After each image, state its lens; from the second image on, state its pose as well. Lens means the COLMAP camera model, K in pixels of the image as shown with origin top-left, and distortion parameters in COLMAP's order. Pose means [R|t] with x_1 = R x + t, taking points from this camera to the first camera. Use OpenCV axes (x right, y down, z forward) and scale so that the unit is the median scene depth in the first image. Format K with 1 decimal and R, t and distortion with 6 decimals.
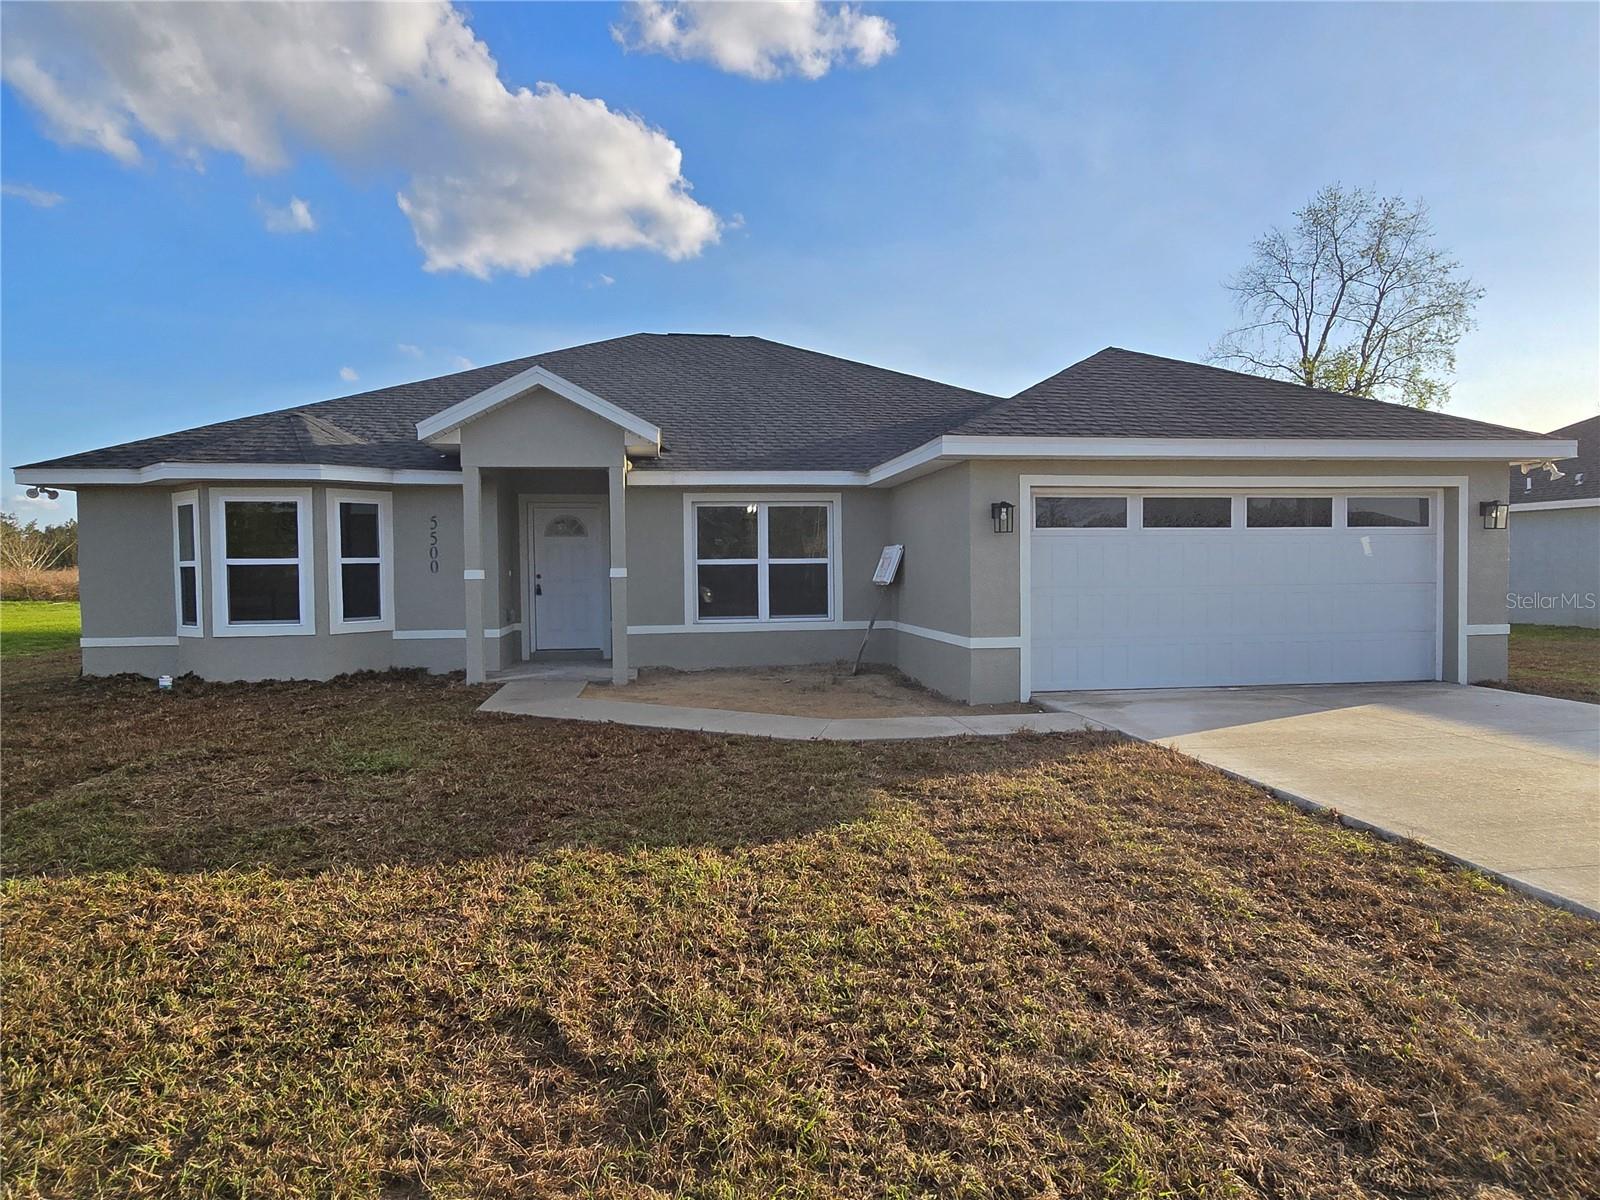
lens RADIAL K [[918.4, 0, 801.5], [0, 918.4, 598.1], [0, 0, 1]] dist [-0.001832, -0.000114]
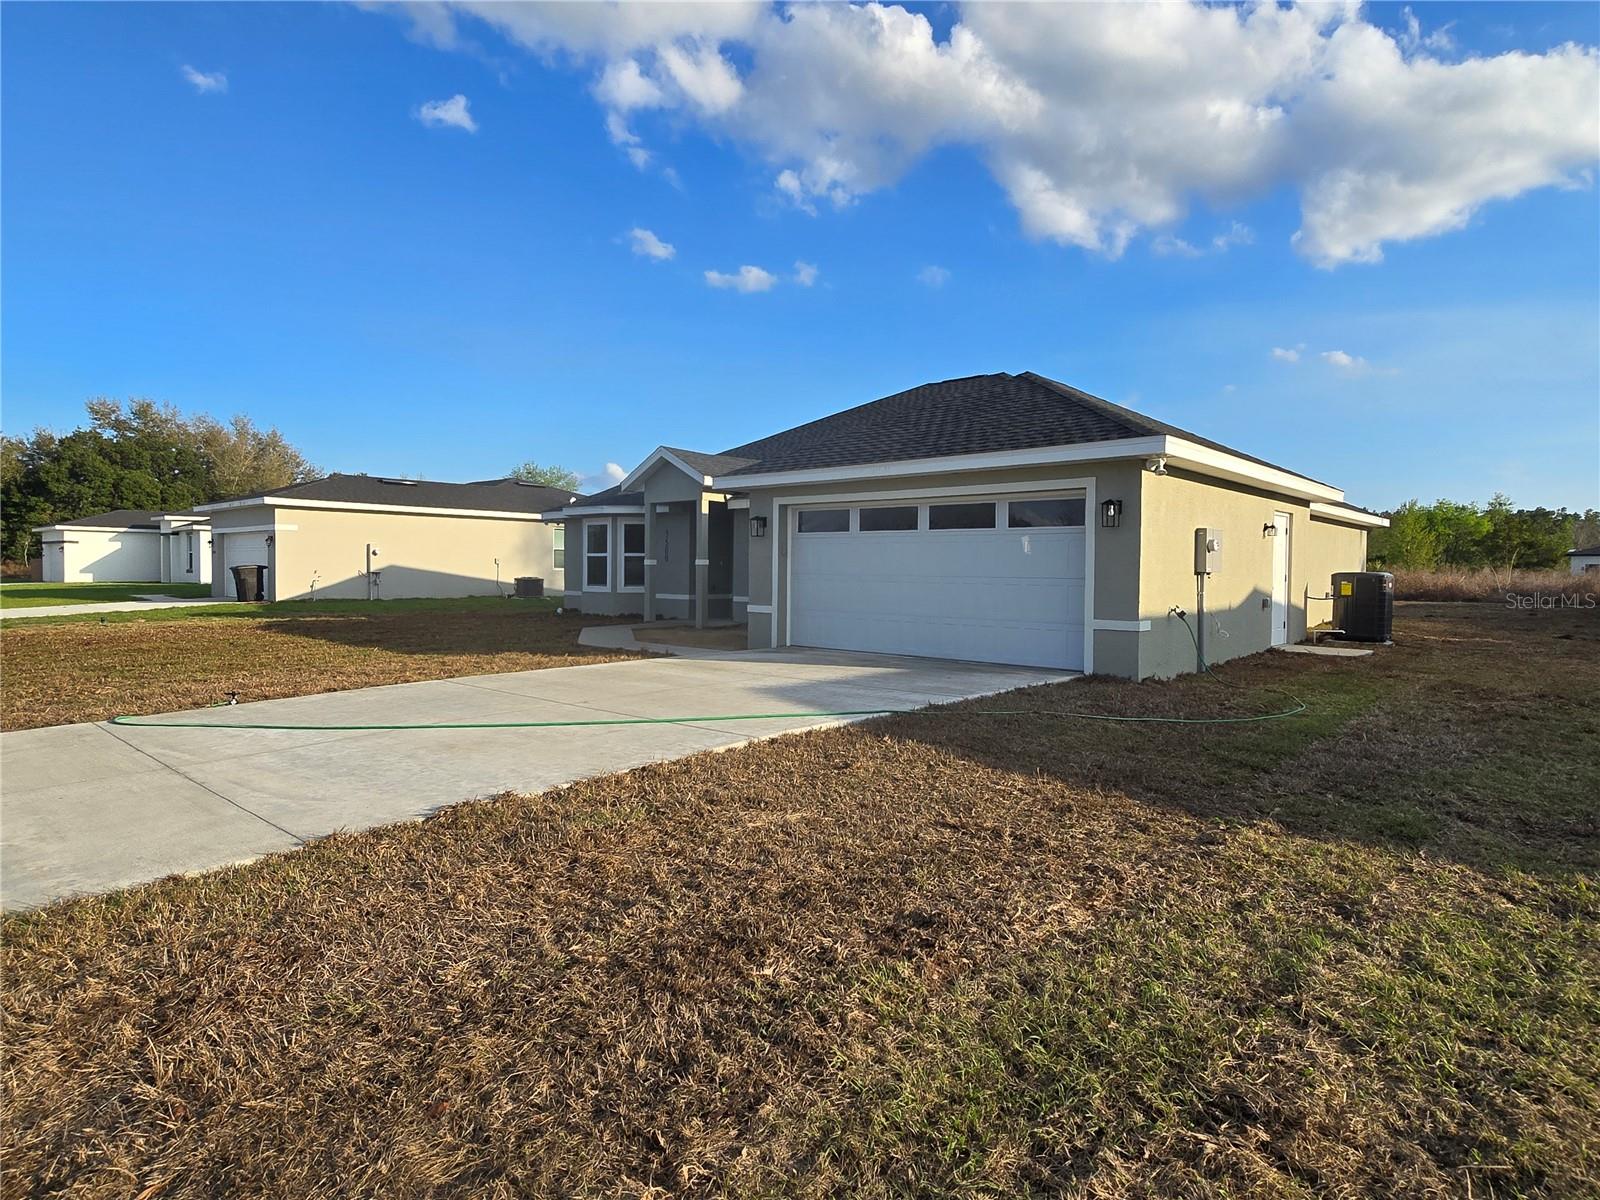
lens RADIAL K [[918.4, 0, 801.5], [0, 918.4, 598.1], [0, 0, 1]] dist [-0.001832, -0.000114]
pose [[0.637642, 0.039445, -0.769323, 1.781119], [-0.042421, 0.998971, 0.016059, 0.004585], [0.769164, 0.022396, 0.638659, 0.101283]]
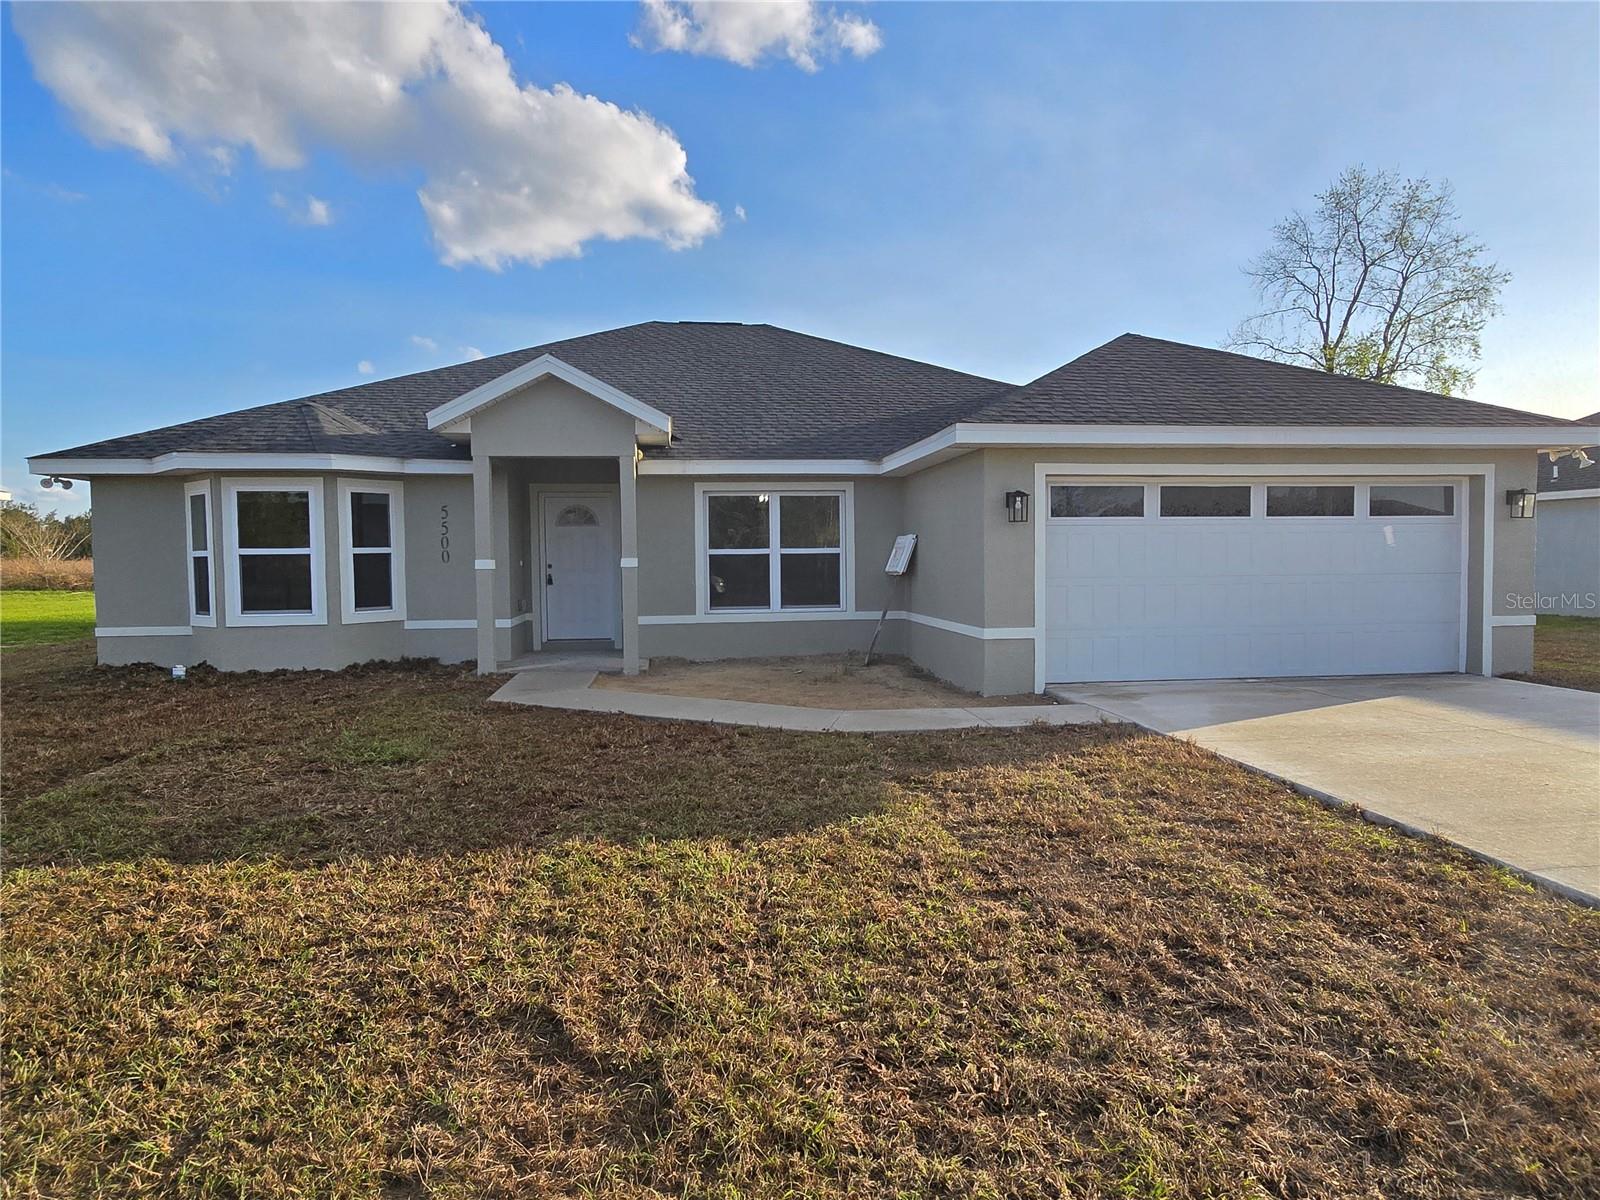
lens RADIAL K [[920.5, 0, 800.0], [0, 920.5, 600.0], [0, 0, 1]] dist [-0.001828, -0.000625]
pose [[0.999880, 0.000767, -0.015480, 0.001362], [-0.000567, 0.999916, 0.012928, -0.000094], [0.015489, -0.012918, 0.999797, 0.008492]]
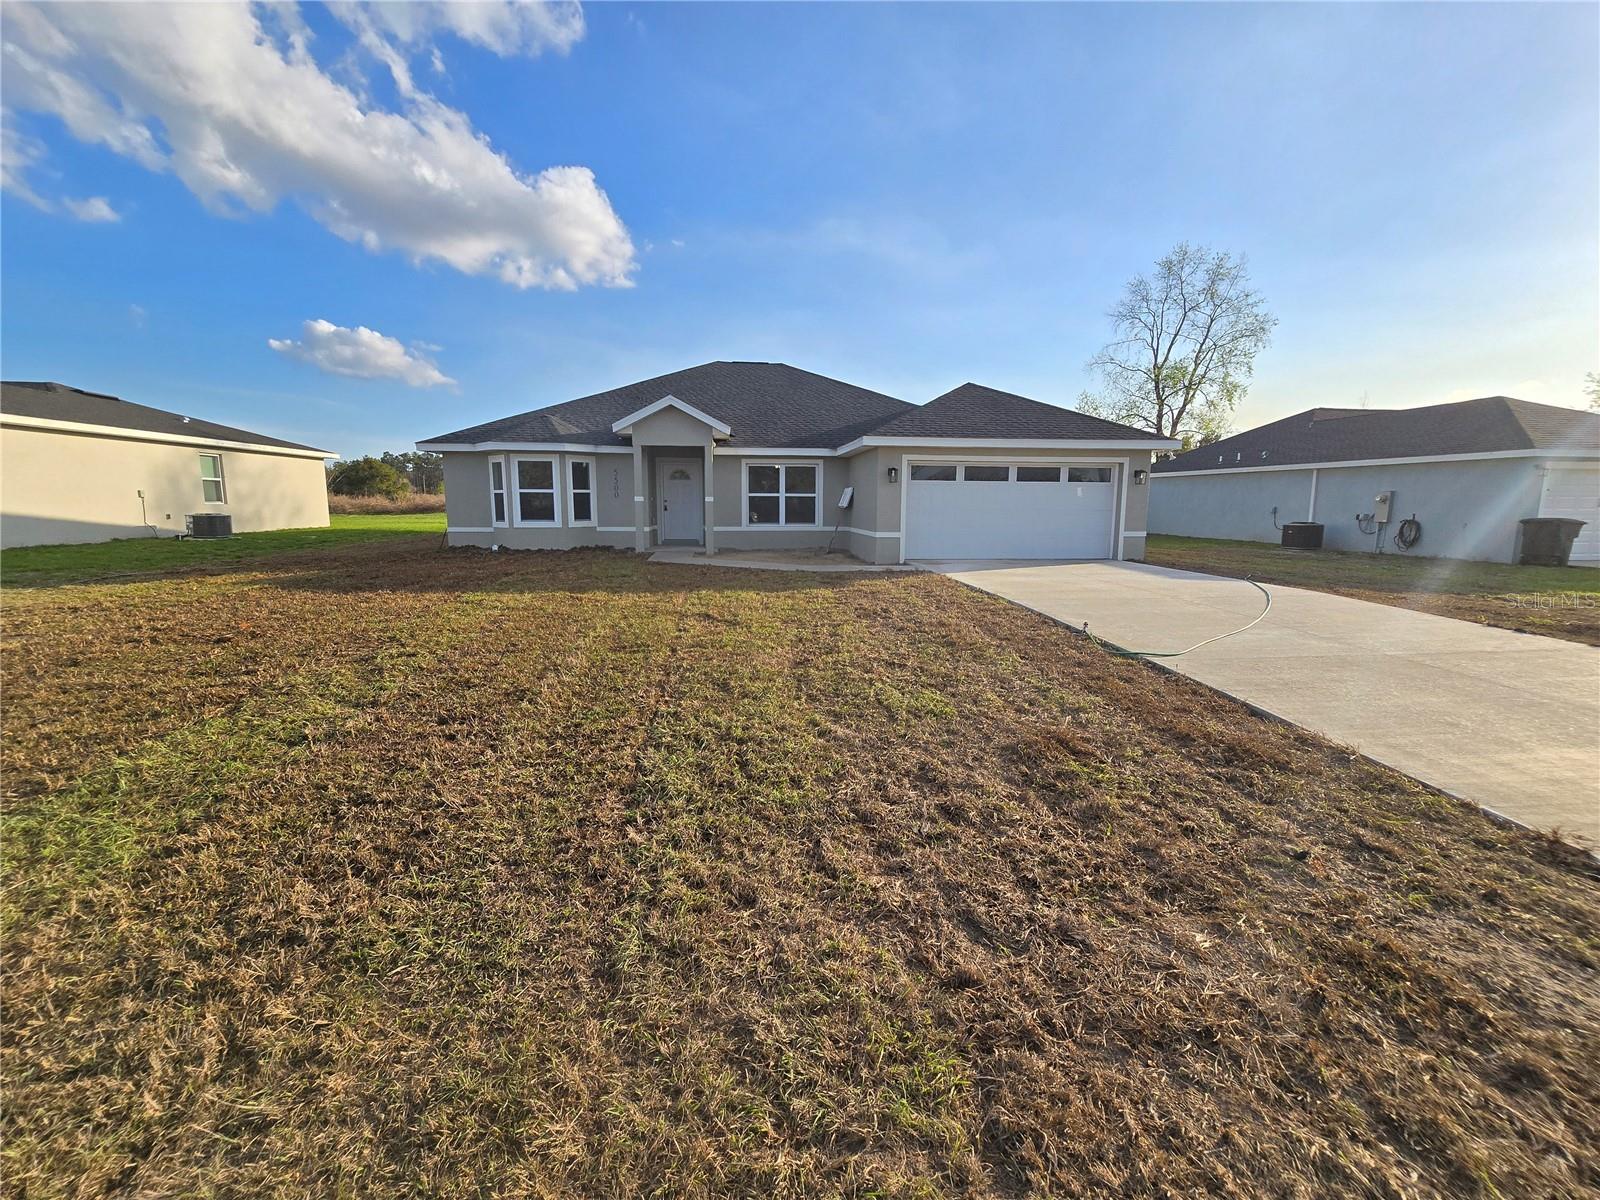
lens RADIAL K [[653.1, 0, 803.2], [0, 653.1, 596.3], [0, 0, 1]] dist [-0.001568, -0.000068]
pose [[0.999422, 0.020158, -0.027386, 0.073863], [-0.017044, 0.993837, 0.109537, 0.034883], [0.029426, -0.109006, 0.993605, -0.651142]]
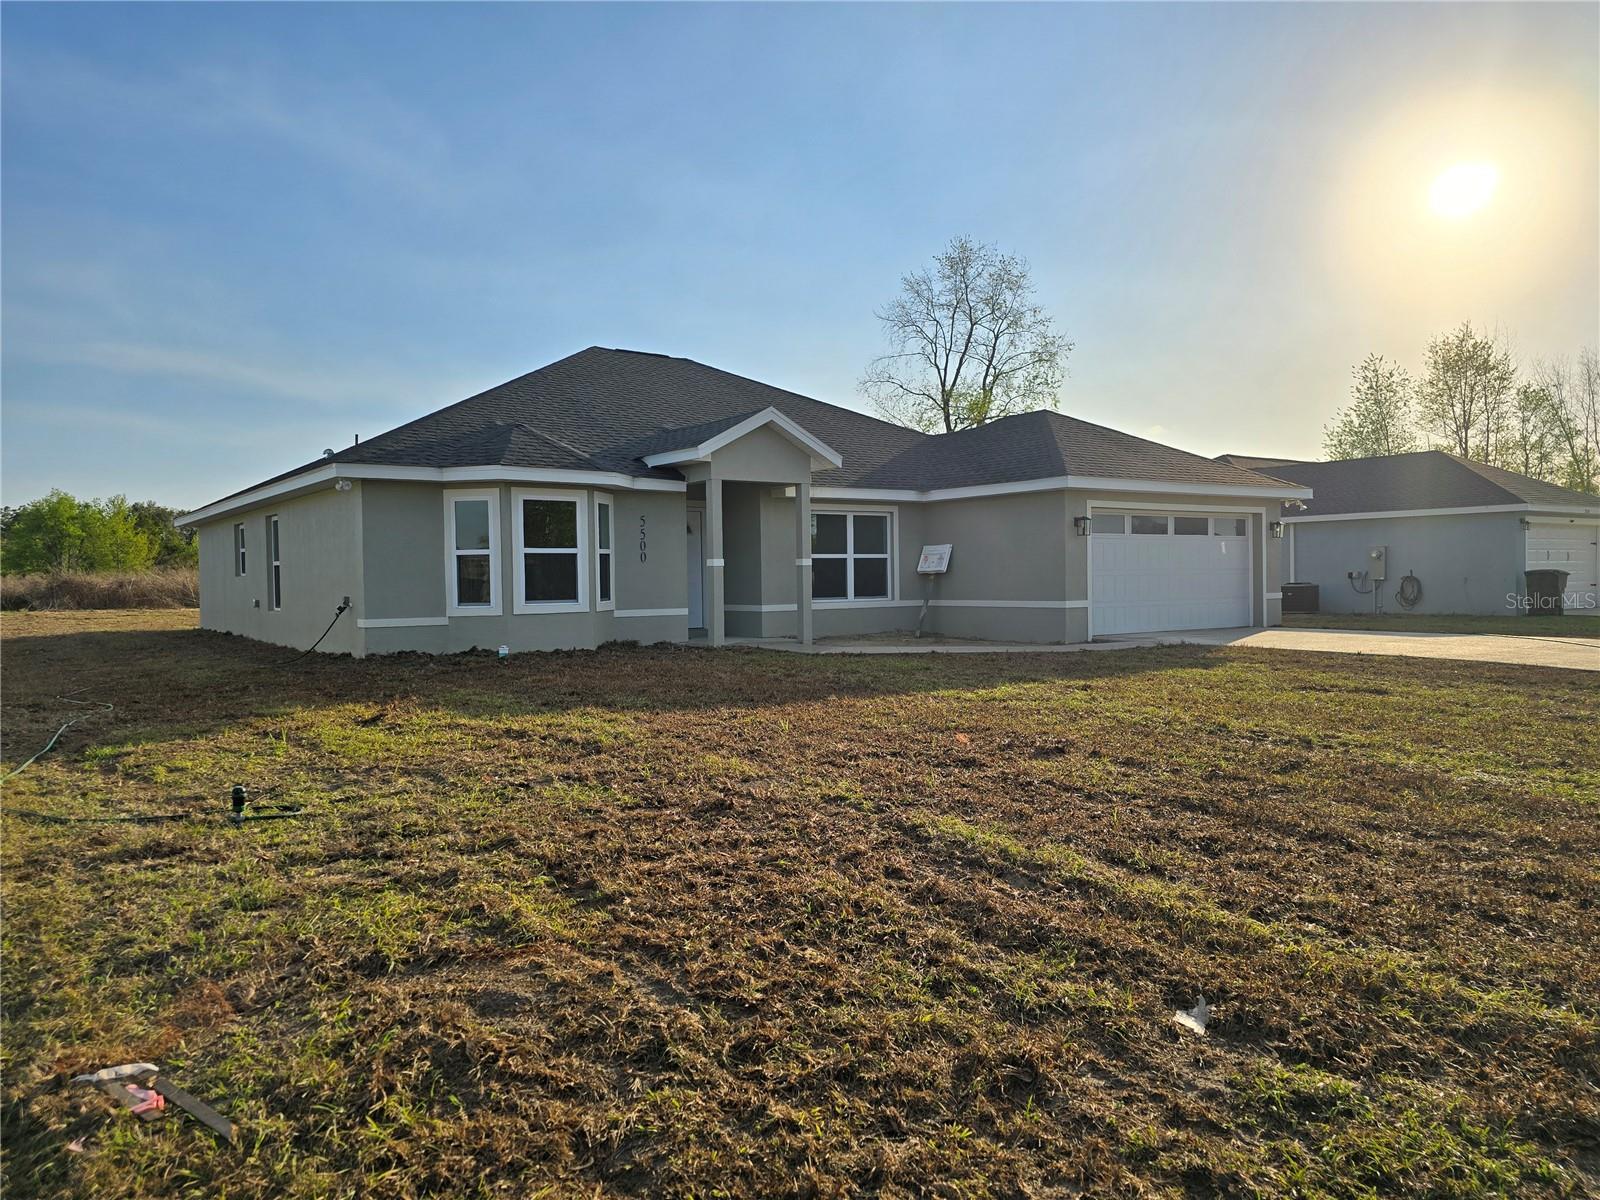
lens RADIAL K [[1103.9, 0, 800.0], [0, 1103.9, 600.0], [0, 0, 1]] dist [0.078379, -0.000080]
pose [[0.883183, -0.011060, 0.468898, -1.405242], [0.020807, 0.999662, -0.015611, 0.076877], [-0.468567, 0.023544, 0.883114, -0.605237]]
